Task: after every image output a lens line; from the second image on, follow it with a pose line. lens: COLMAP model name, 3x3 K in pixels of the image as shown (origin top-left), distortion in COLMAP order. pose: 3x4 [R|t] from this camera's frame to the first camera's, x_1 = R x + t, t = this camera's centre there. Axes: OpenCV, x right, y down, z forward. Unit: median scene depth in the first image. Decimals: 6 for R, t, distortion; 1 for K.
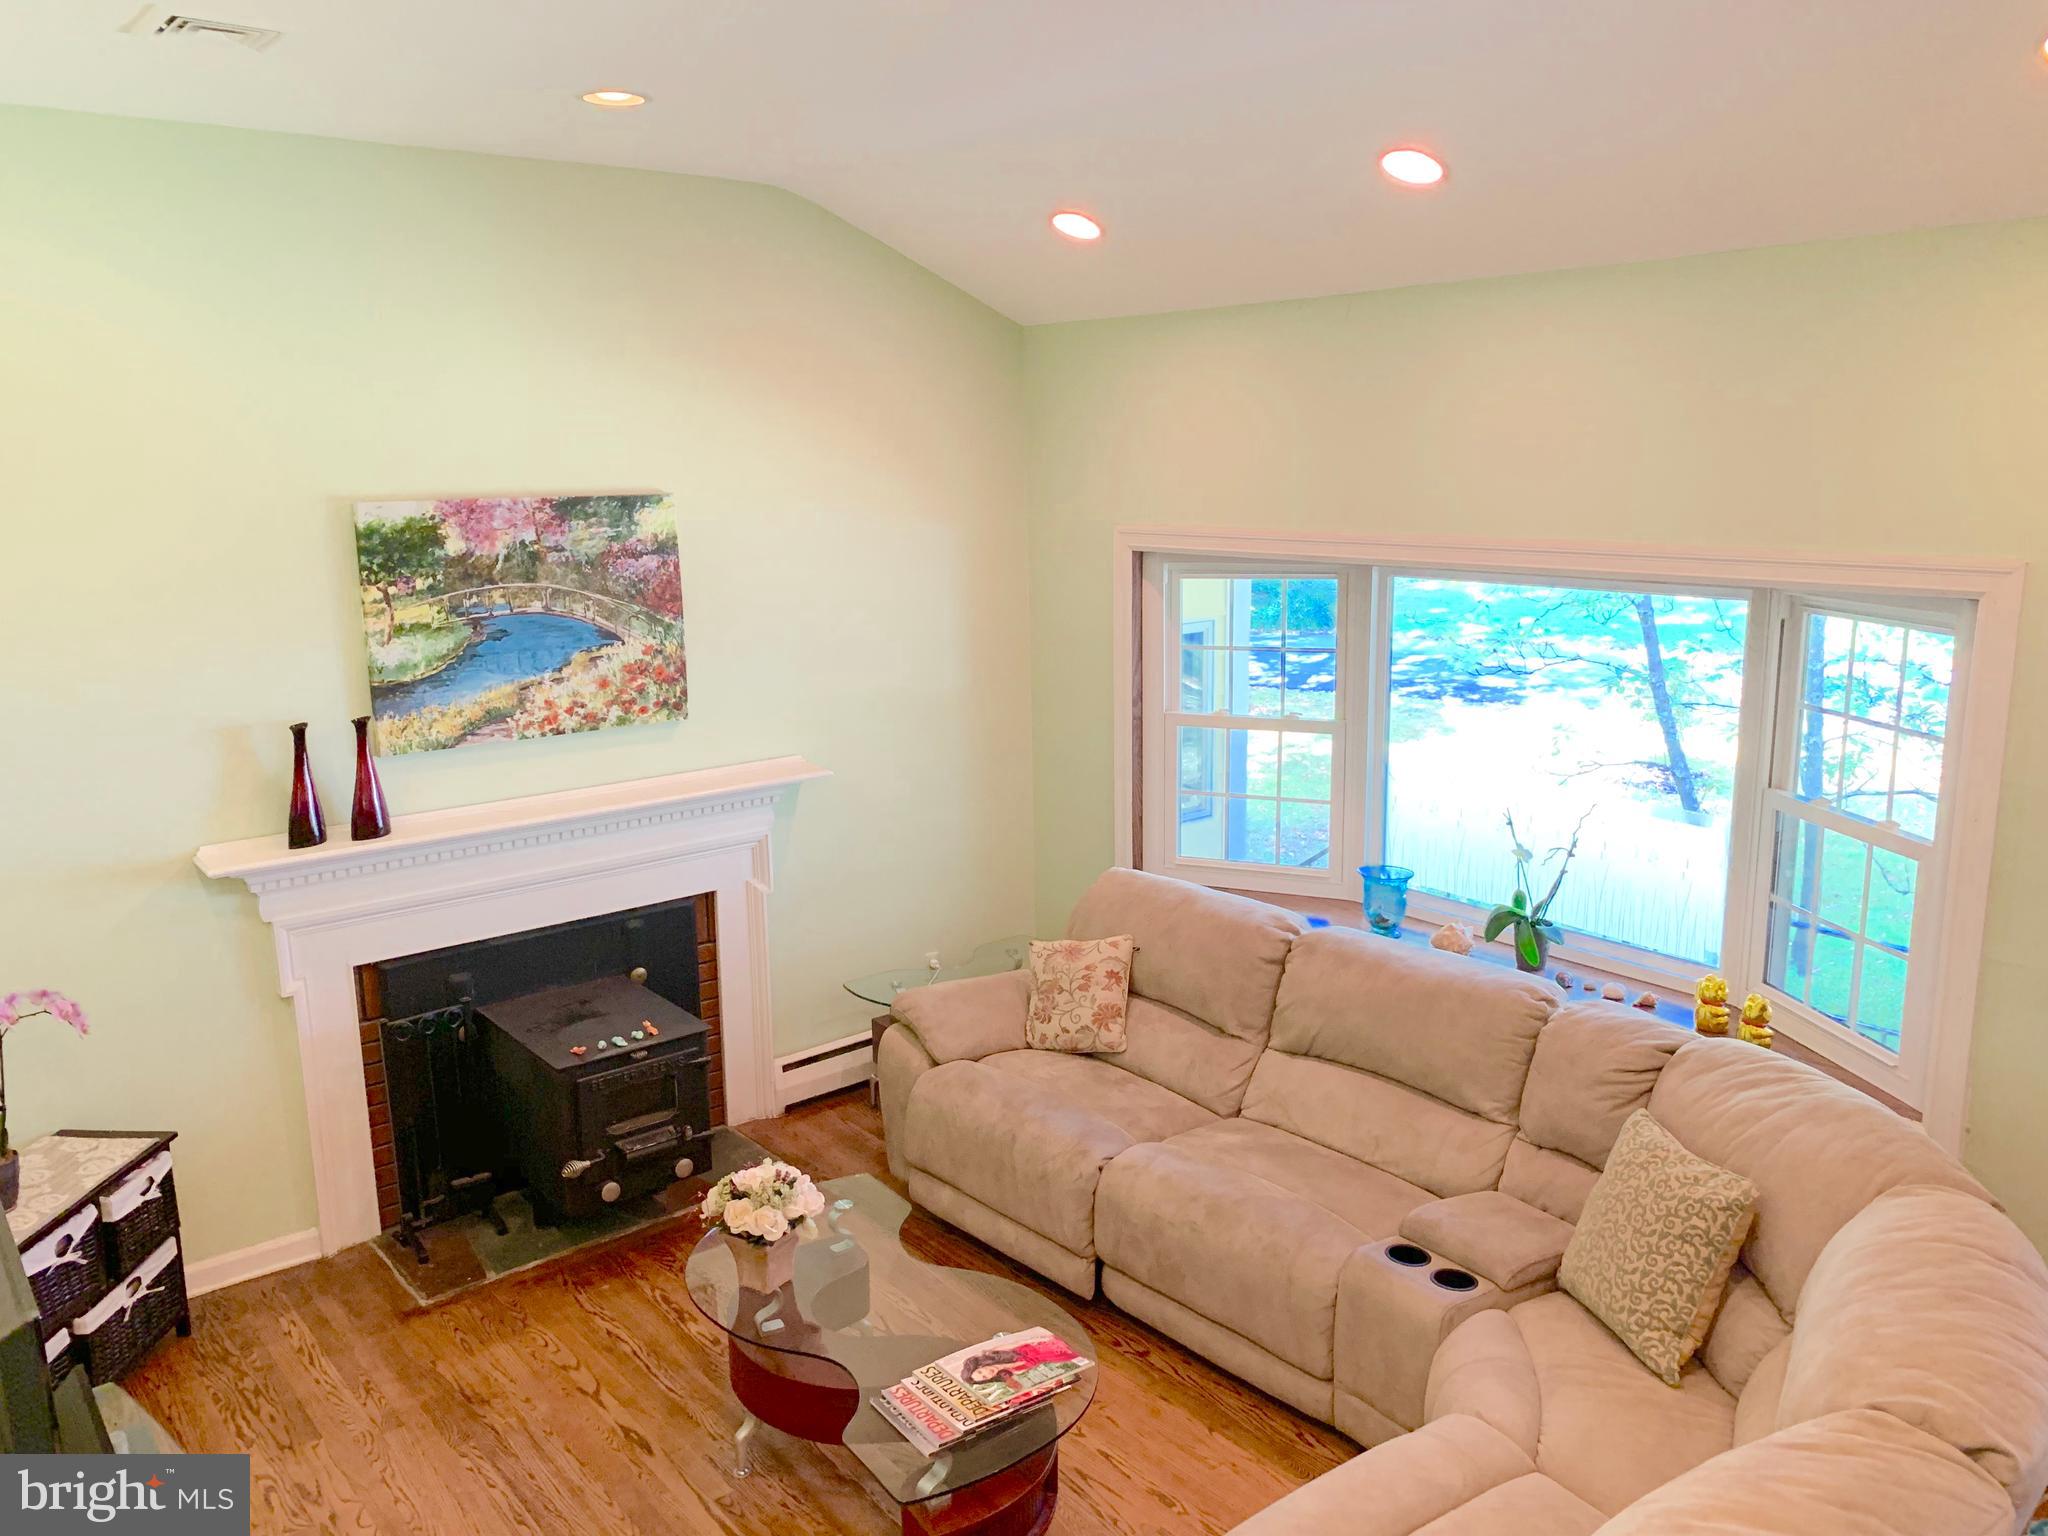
lens RADIAL K [[1556.5, 0, 1019.1], [0, 1556.5, 775.0], [0, 0, 1]] dist [0.022988, -0.029367]
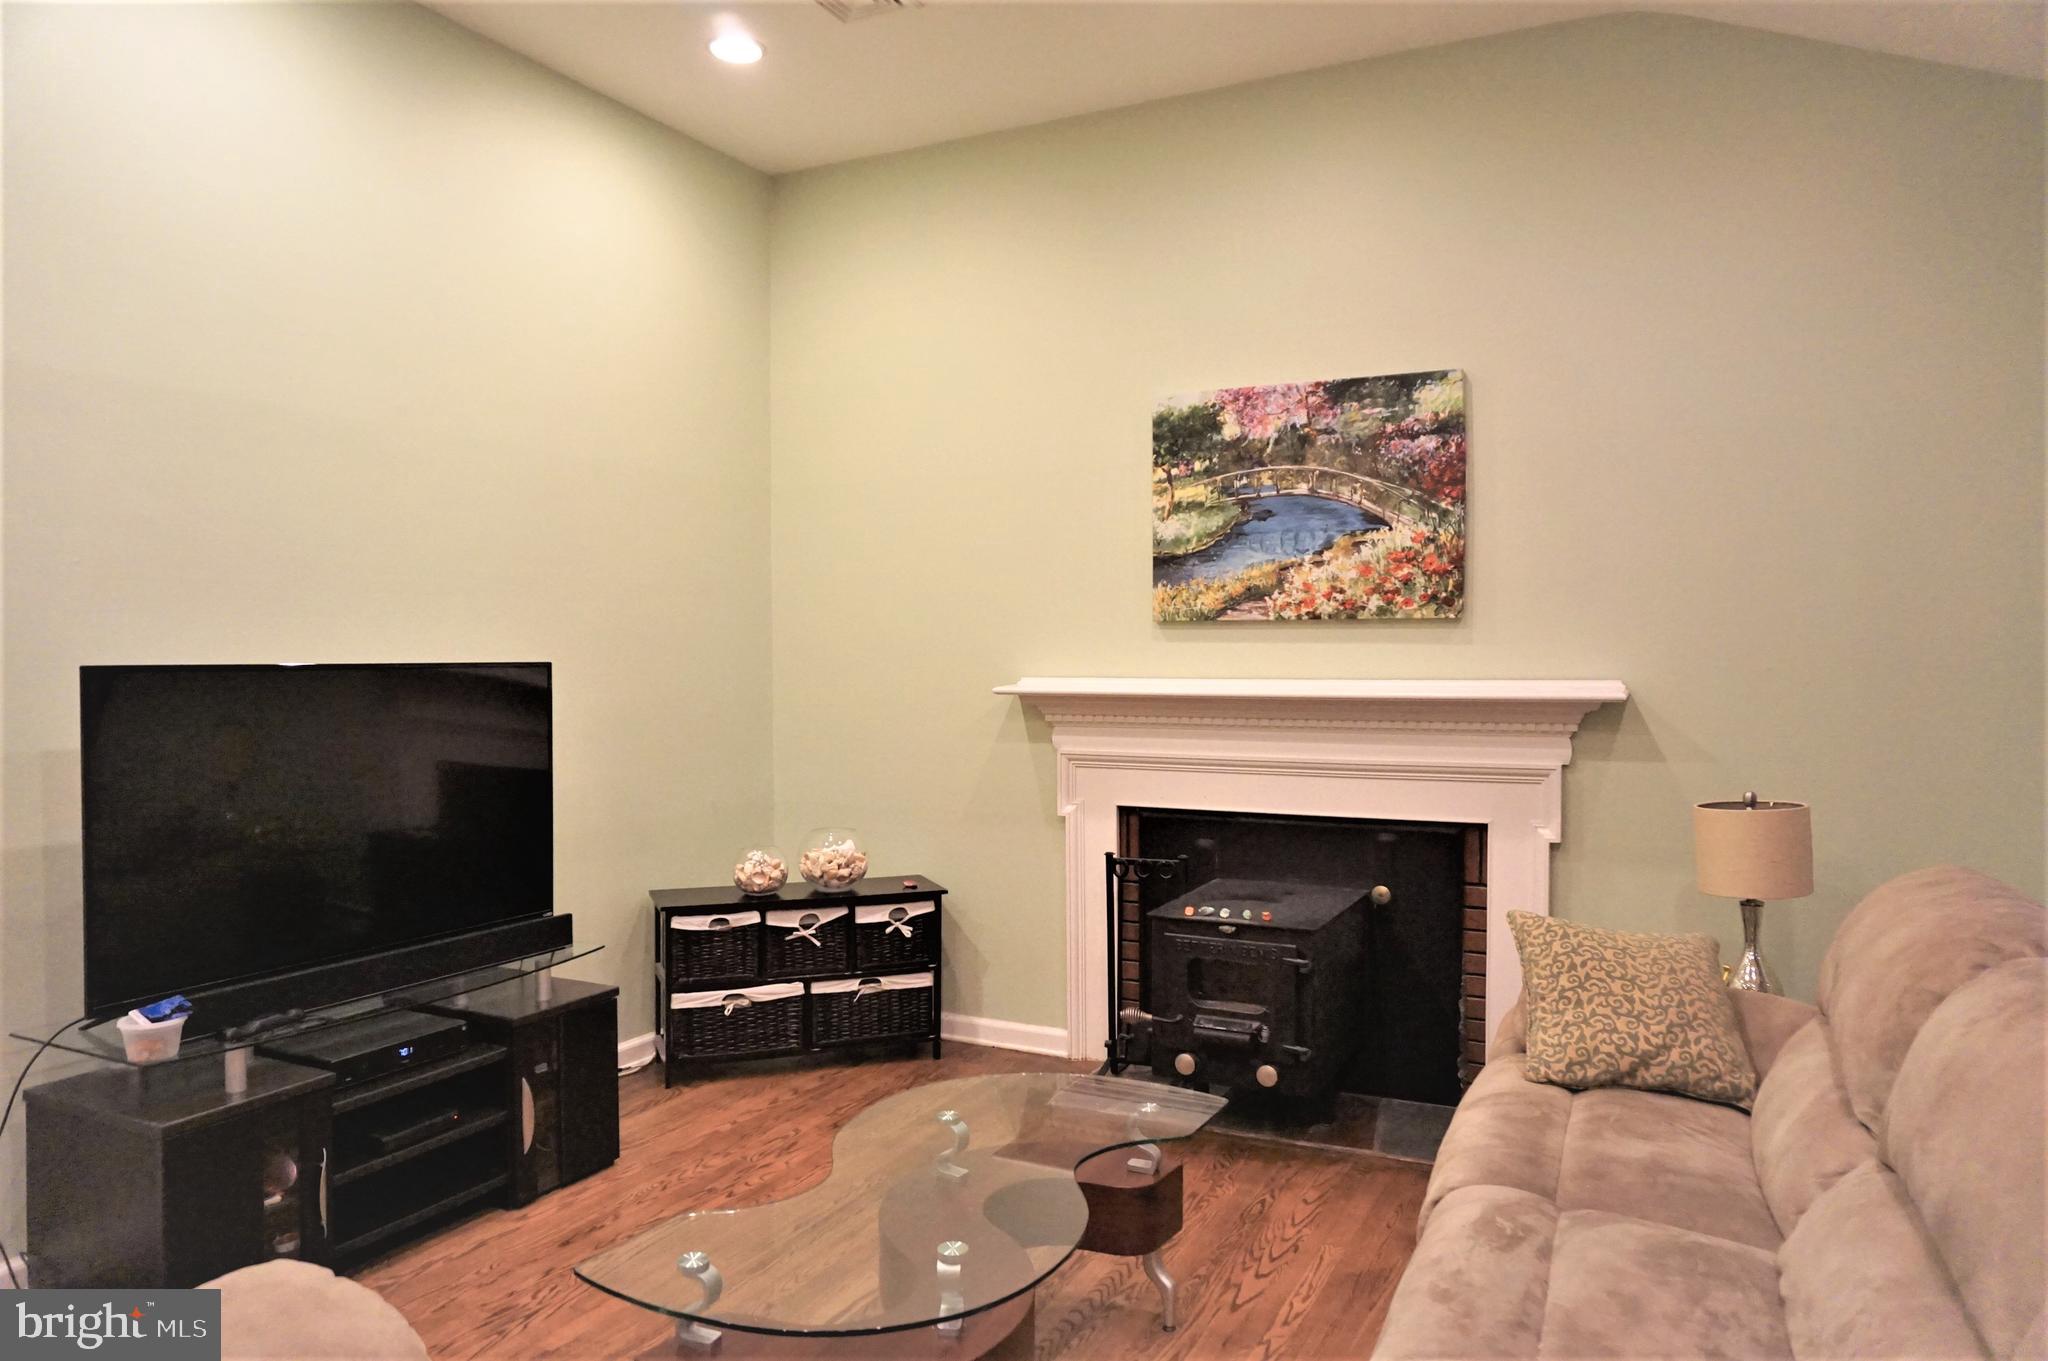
lens RADIAL K [[1366.4, 0, 1025.7], [0, 1366.4, 684.1], [0, 0, 1]] dist [-0.059505, 0.035808]
pose [[0.411639, 0.032268, -0.910776, 0.423296], [-0.190934, 0.980248, -0.051566, 0.095783], [0.891122, 0.195124, 0.409669, 0.502831]]
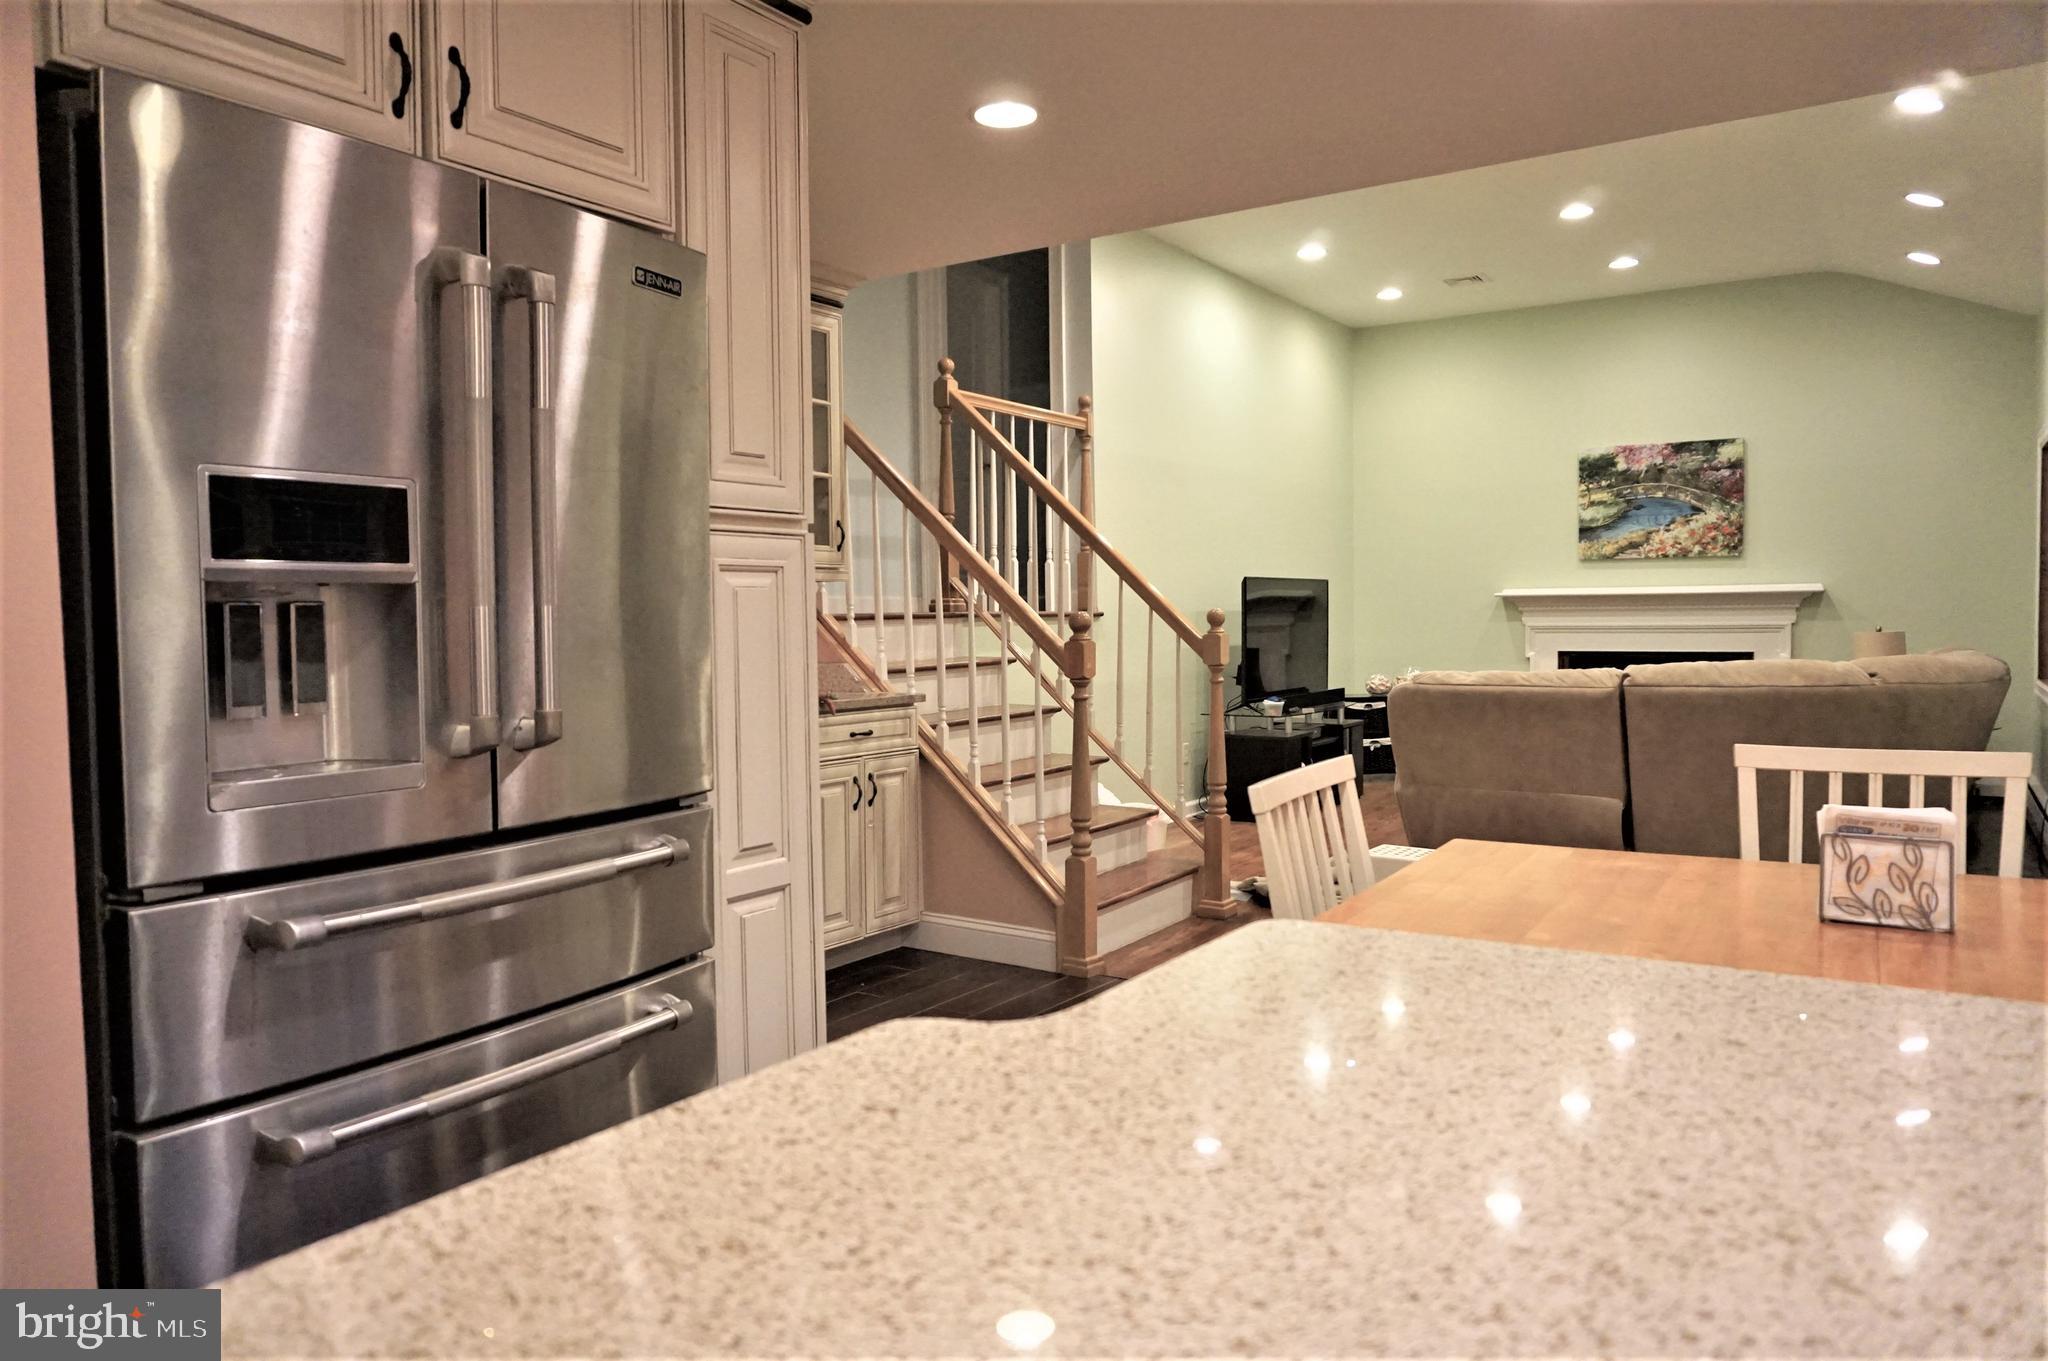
lens RADIAL K [[1366.4, 0, 1013.4], [0, 1366.4, 680.6], [0, 0, 1]] dist [-0.059505, 0.035808]
pose [[0.288578, 0.057264, -0.955742, 1.188893], [-0.189300, 0.981918, 0.001675, 0.299676], [0.938556, 0.180439, 0.294200, -0.306067]]
